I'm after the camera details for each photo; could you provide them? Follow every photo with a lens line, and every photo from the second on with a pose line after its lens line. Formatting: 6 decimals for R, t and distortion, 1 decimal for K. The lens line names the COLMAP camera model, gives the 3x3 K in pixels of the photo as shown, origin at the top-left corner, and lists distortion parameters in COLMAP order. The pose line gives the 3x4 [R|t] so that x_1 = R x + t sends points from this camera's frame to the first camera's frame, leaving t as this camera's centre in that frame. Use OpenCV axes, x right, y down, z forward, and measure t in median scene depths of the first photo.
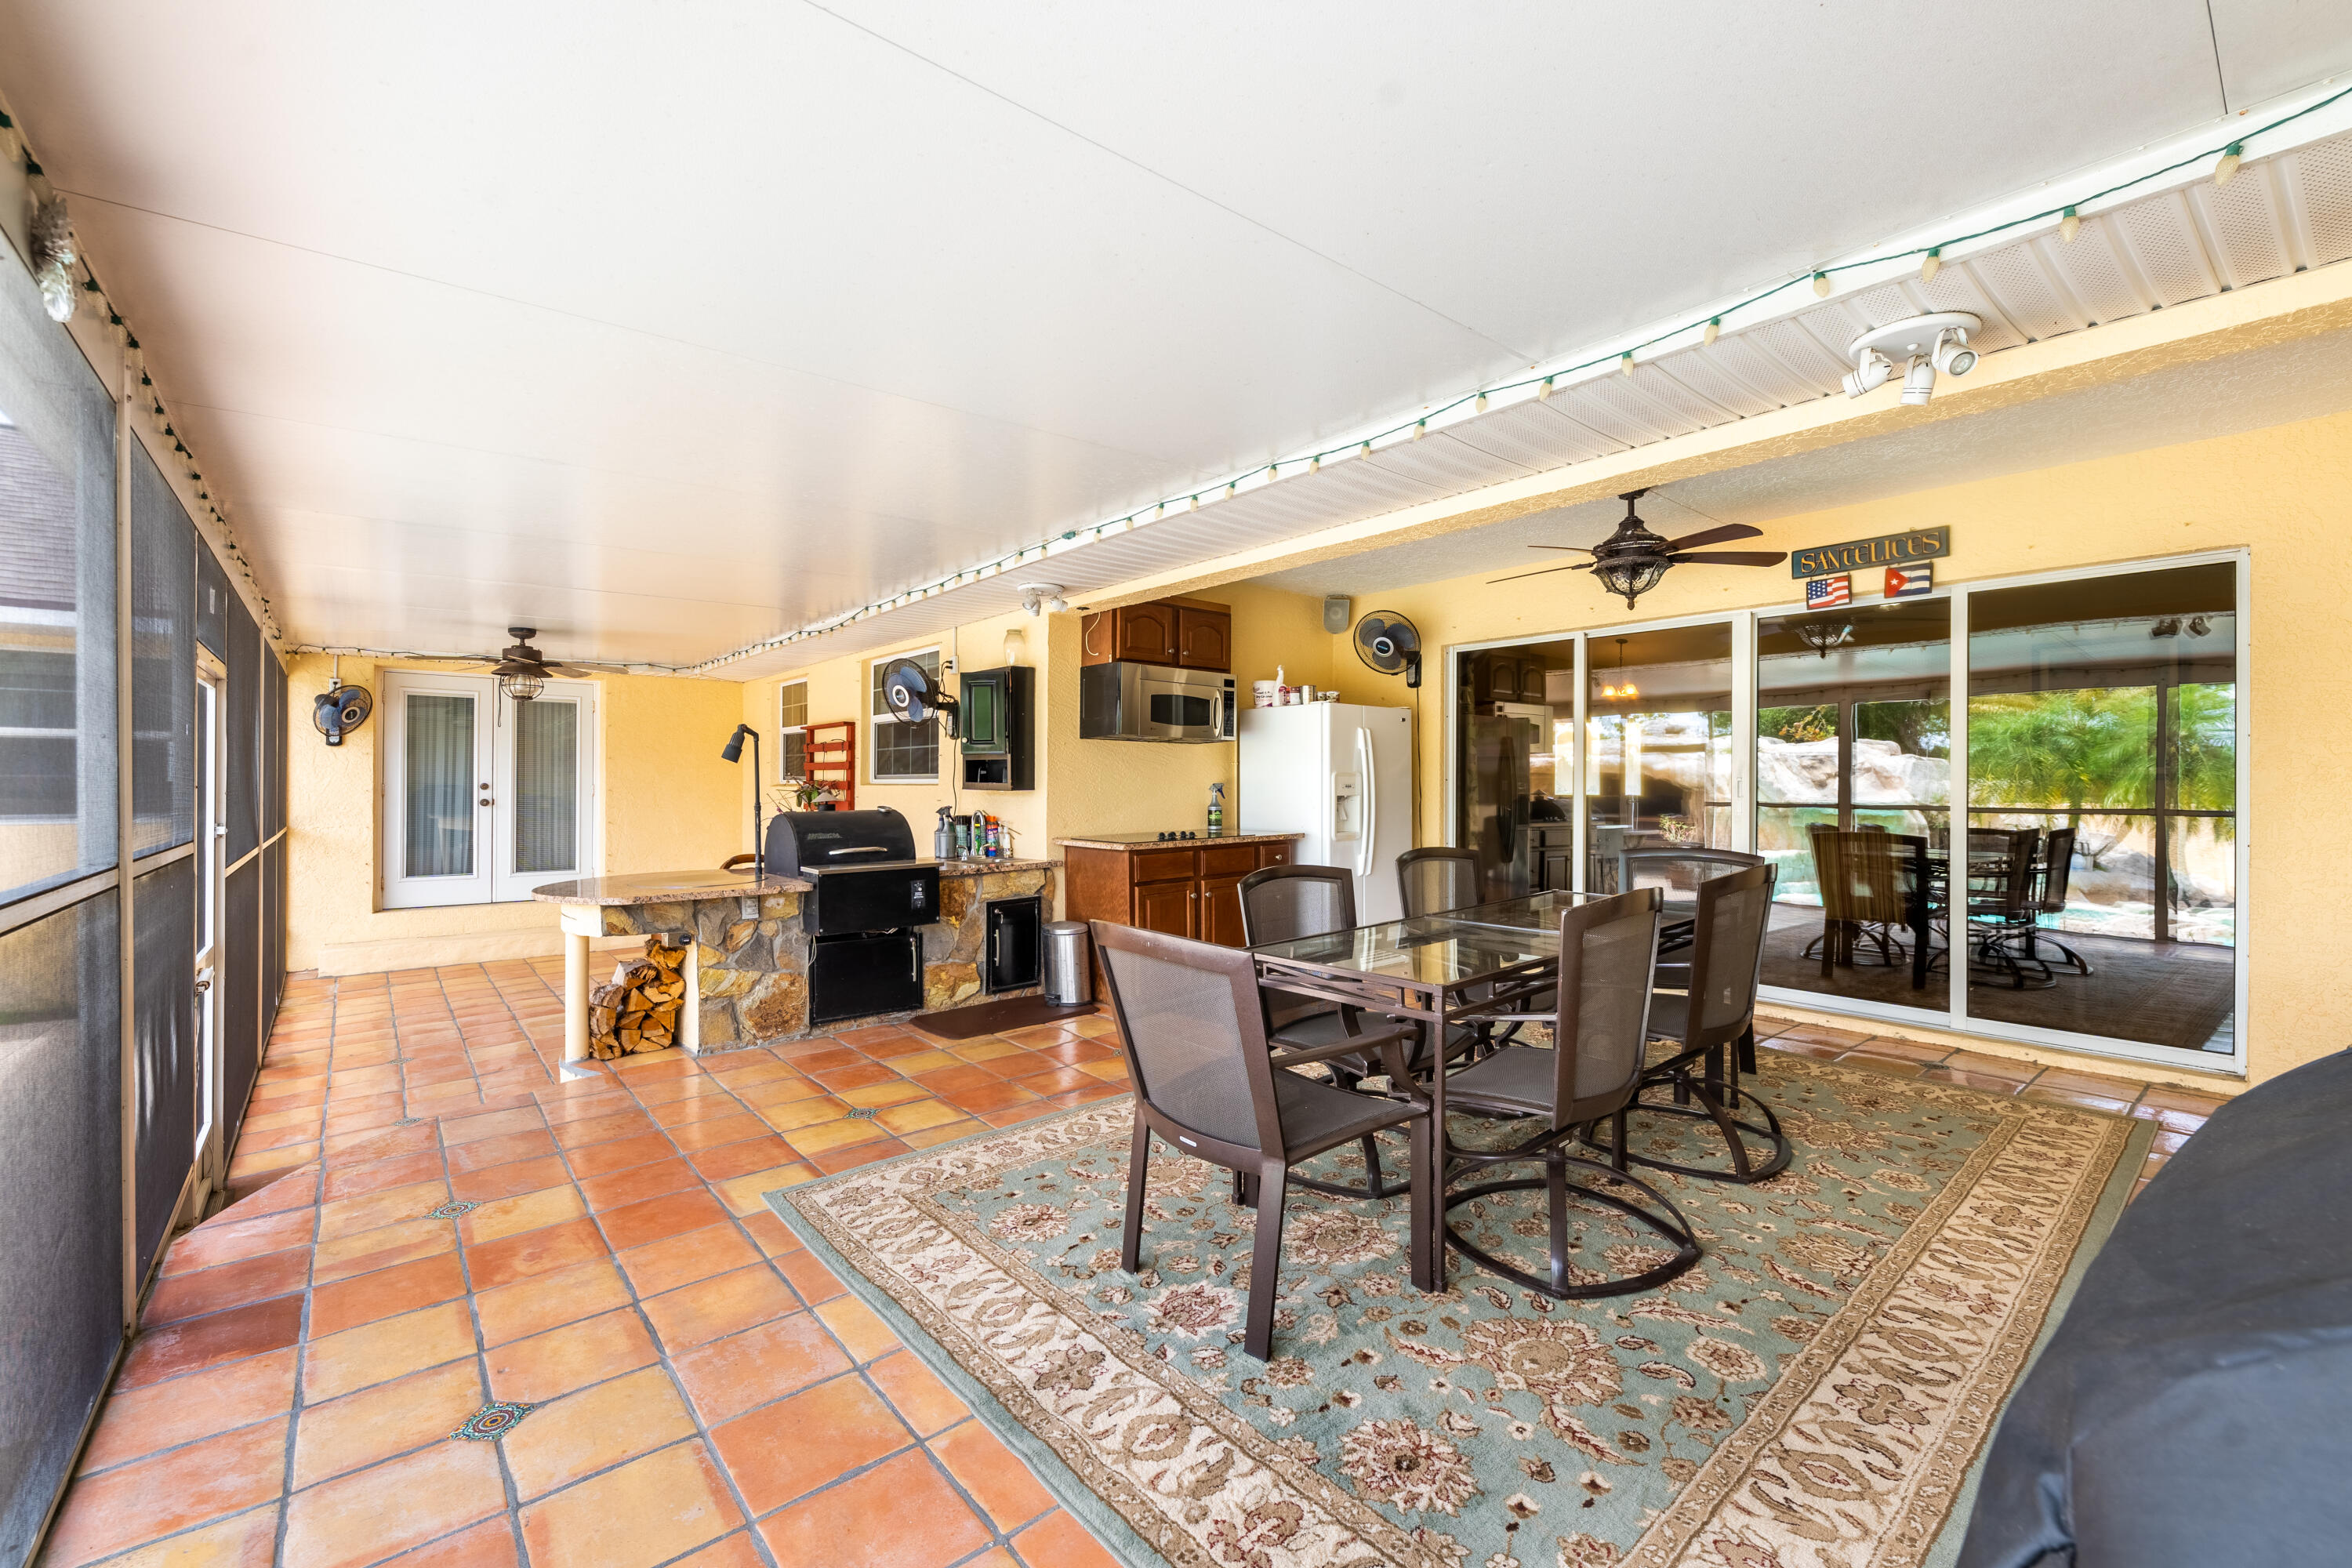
lens RADIAL K [[954.0, 0, 1183.1], [0, 954.0, 774.2], [0, 0, 1]] dist [-0.003288, -0.000323]
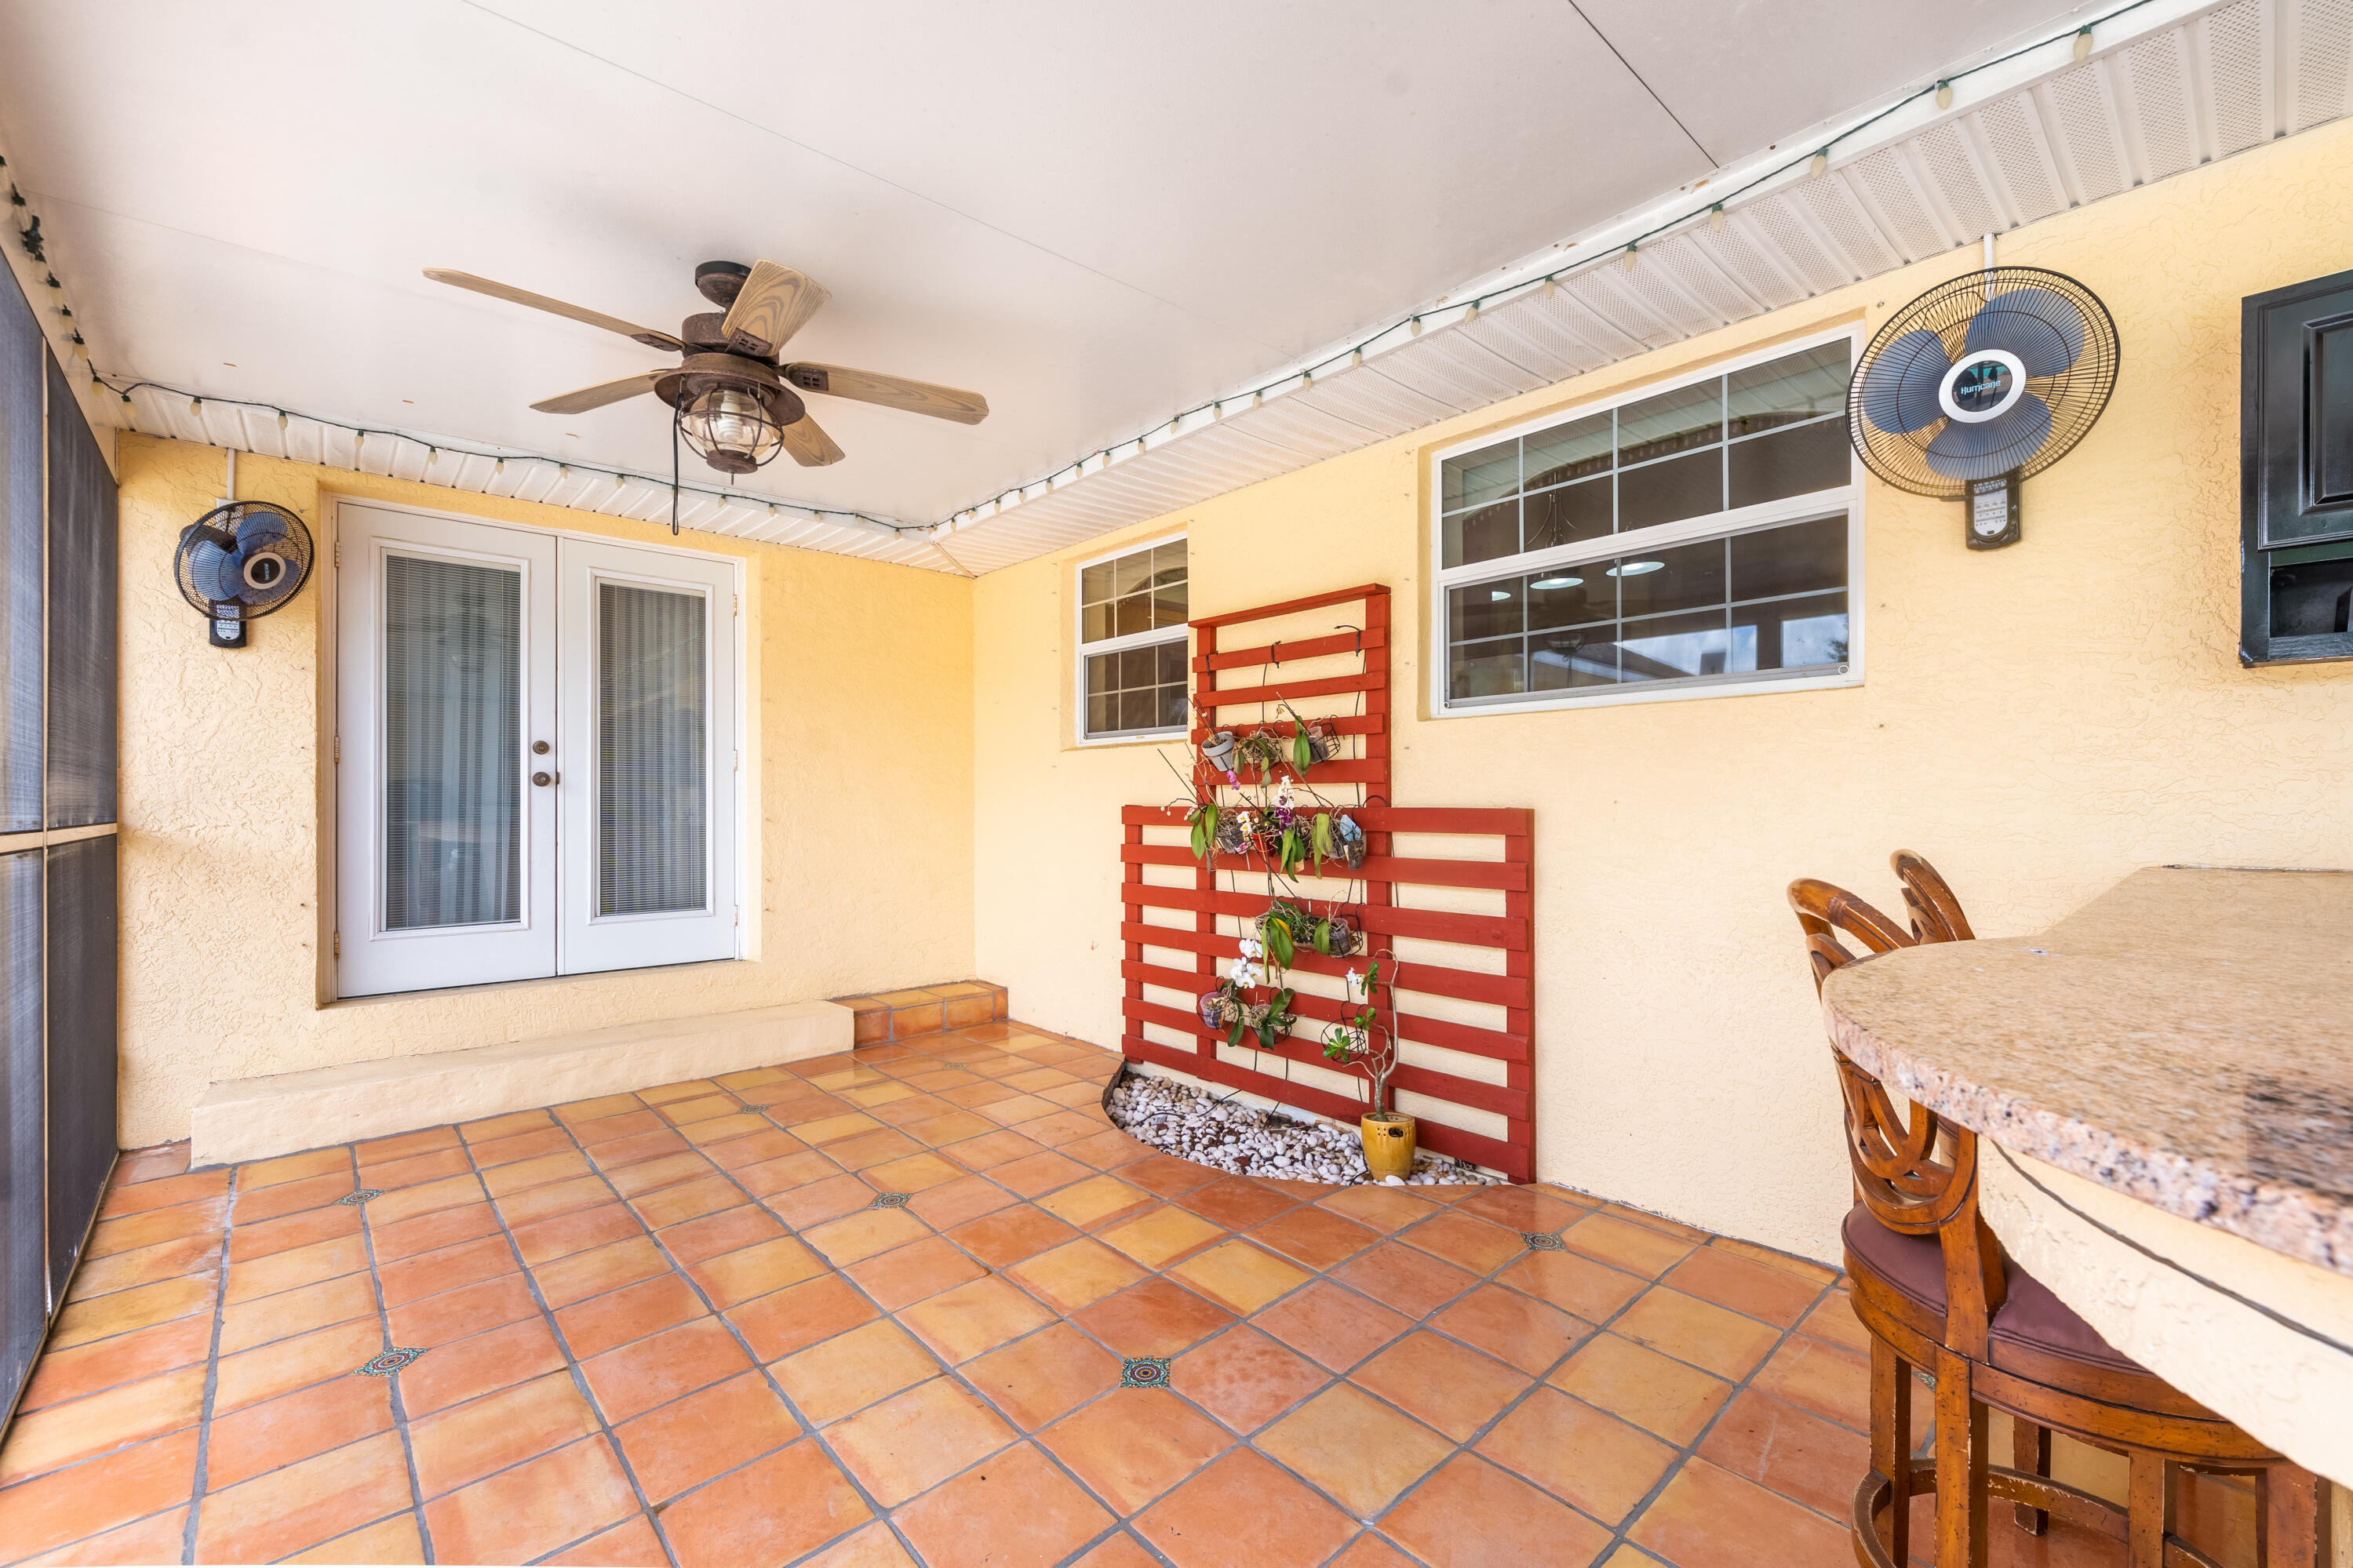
lens RADIAL K [[954.3, 0, 1167.9], [0, 954.3, 796.5], [0, 0, 1]] dist [-0.003288, -0.000323]
pose [[0.999599, -0.006405, 0.027585, -0.437482], [0.006368, 0.999979, 0.001456, 0.042401], [-0.027594, -0.001280, 0.999618, 0.511213]]
